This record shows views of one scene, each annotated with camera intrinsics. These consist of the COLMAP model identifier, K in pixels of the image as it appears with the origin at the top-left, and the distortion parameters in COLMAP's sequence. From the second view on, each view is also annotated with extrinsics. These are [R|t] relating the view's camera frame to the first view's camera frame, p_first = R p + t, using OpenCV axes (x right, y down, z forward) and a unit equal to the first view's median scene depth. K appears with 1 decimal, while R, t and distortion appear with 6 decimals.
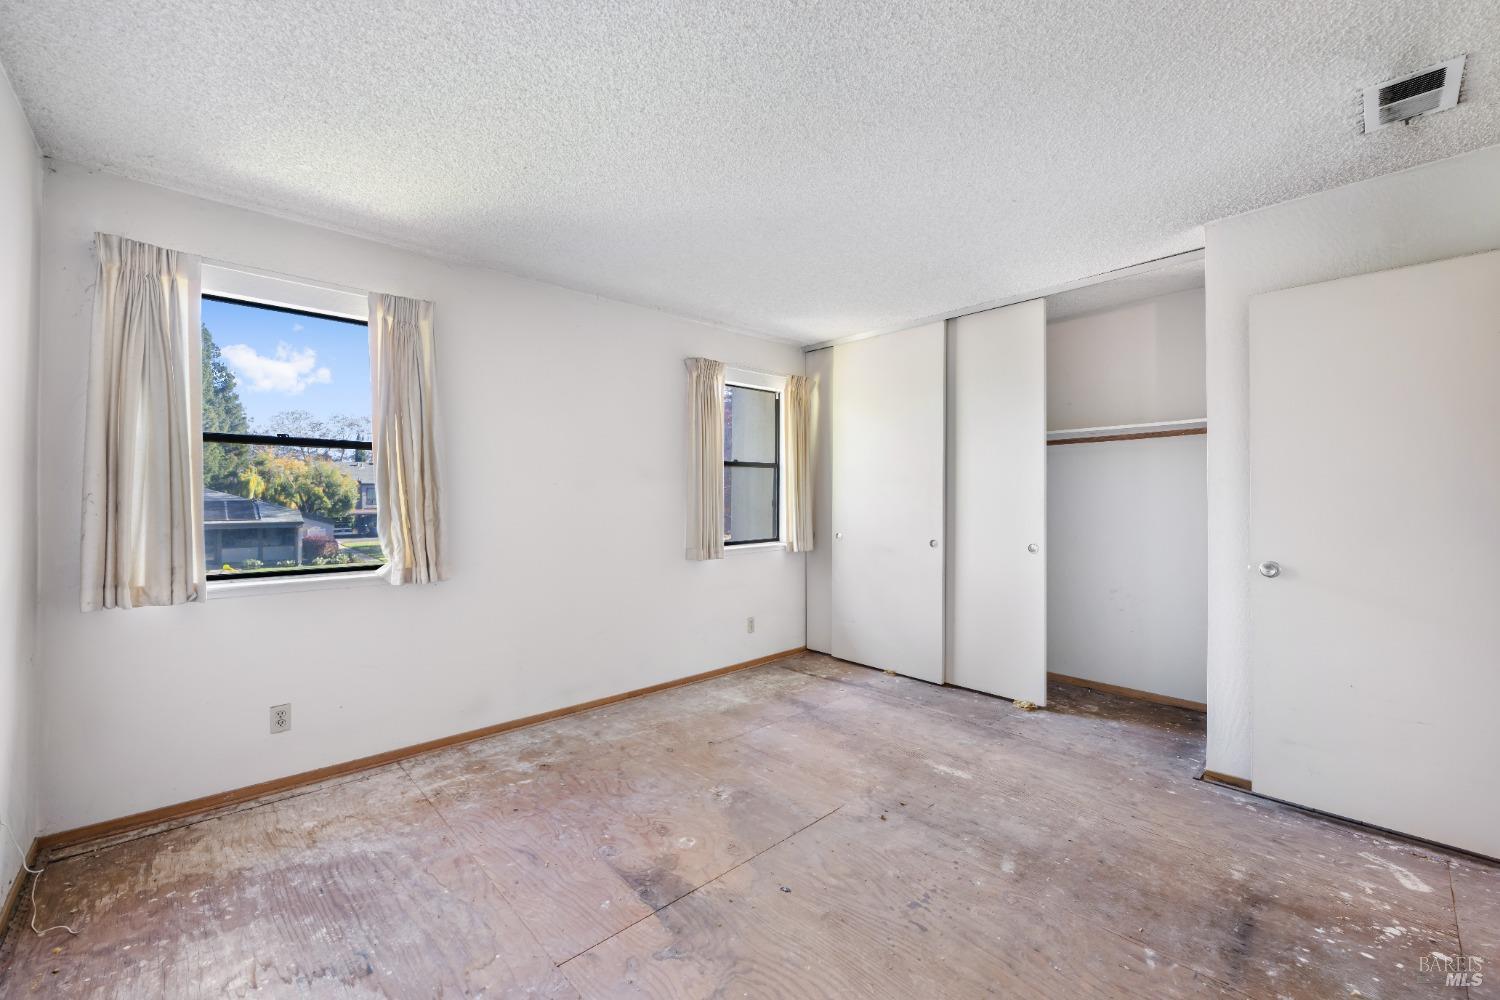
lens RADIAL K [[598.9, 0, 750.1], [0, 598.9, 493.5], [0, 0, 1]] dist [-0.001083, 0.000412]
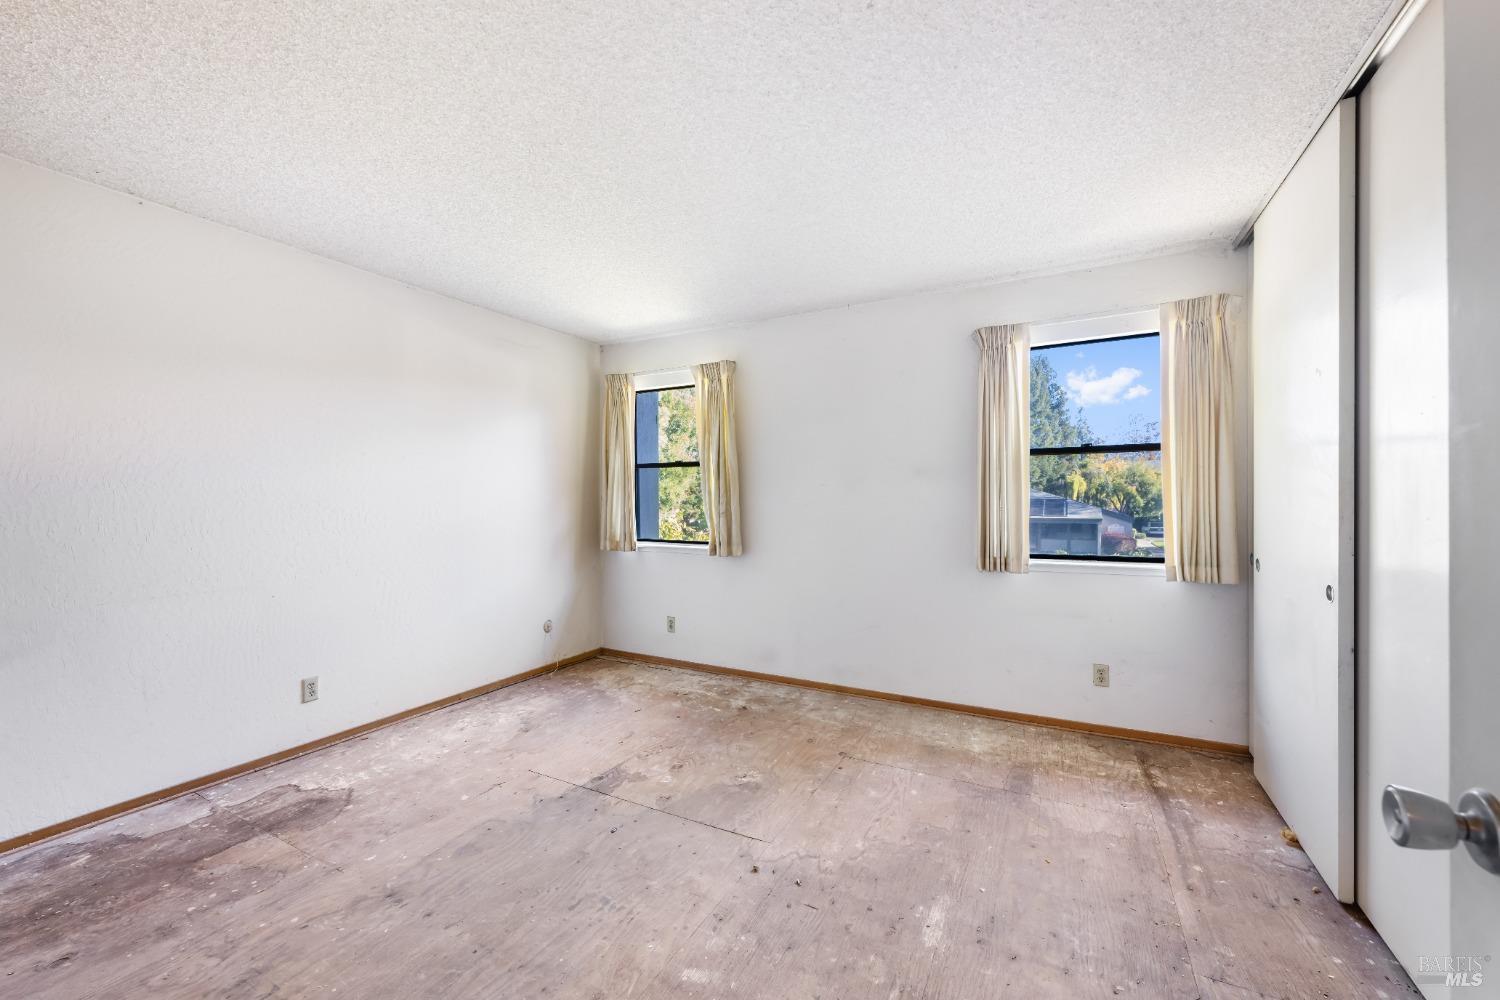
lens RADIAL K [[598.9, 0, 744.4], [0, 598.9, 498.1], [0, 0, 1]] dist [-0.001083, 0.000412]
pose [[0.317236, -0.001082, -0.948346, 0.625325], [0.010476, 0.999942, 0.002363, 0.004427], [0.948289, -0.010684, 0.317229, 0.437441]]
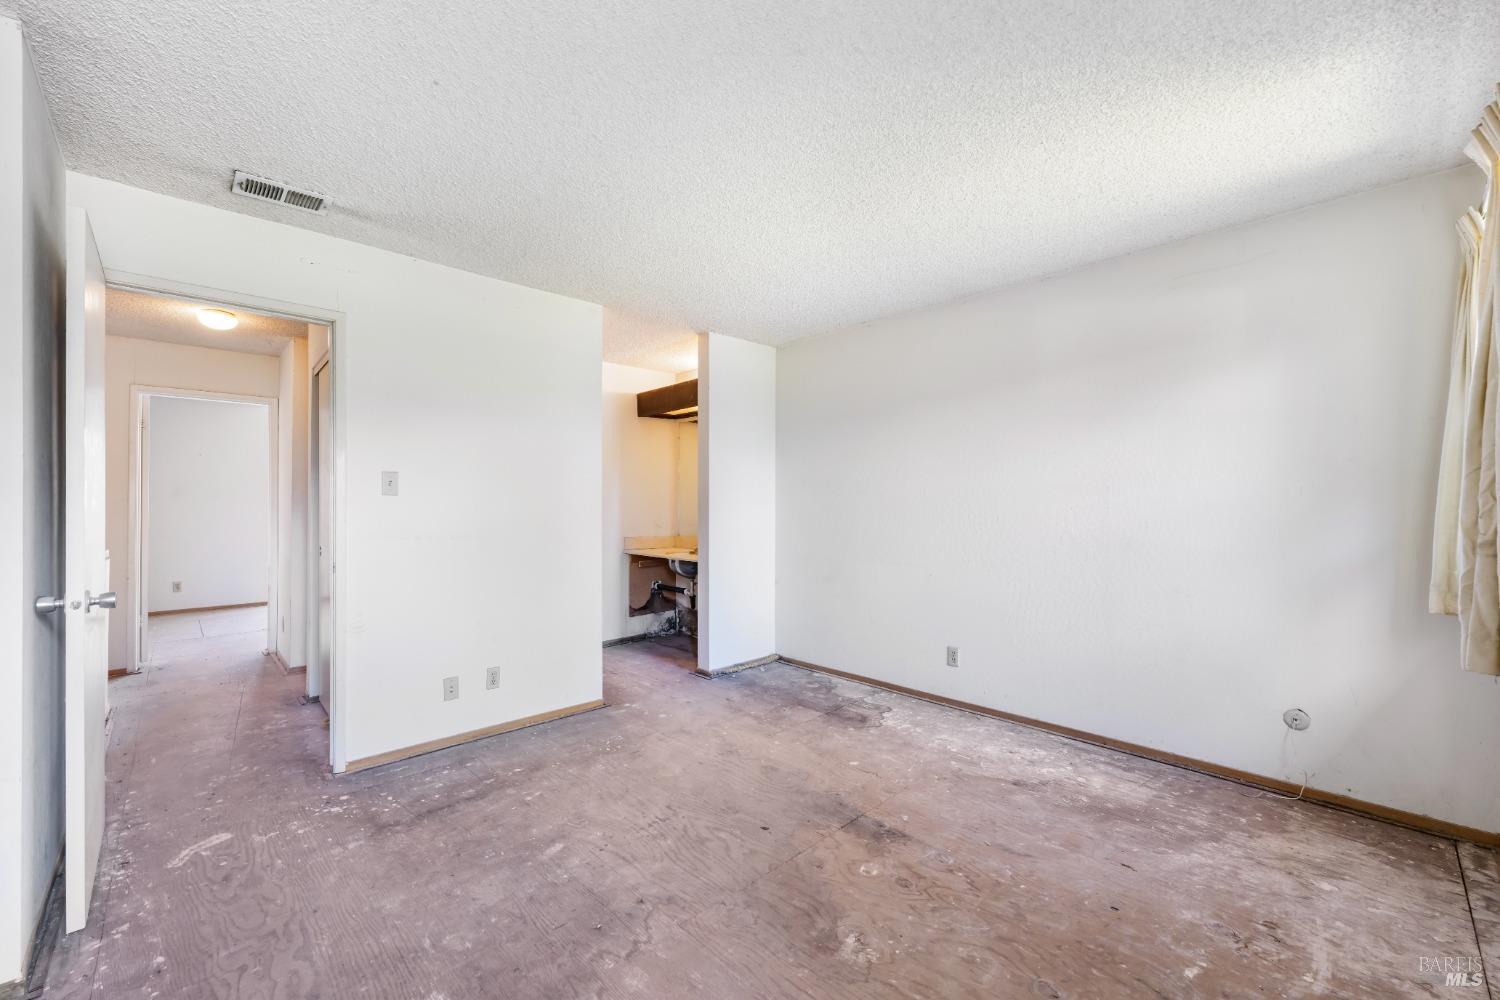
lens RADIAL K [[598.9, 0, 747.9], [0, 598.9, 502.5], [0, 0, 1]] dist [-0.001083, 0.000412]
pose [[-0.999940, 0.001188, -0.010906, 0.053003], [0.001275, 0.999968, -0.007957, 0.009729], [0.010896, -0.007970, -0.999909, 1.096071]]
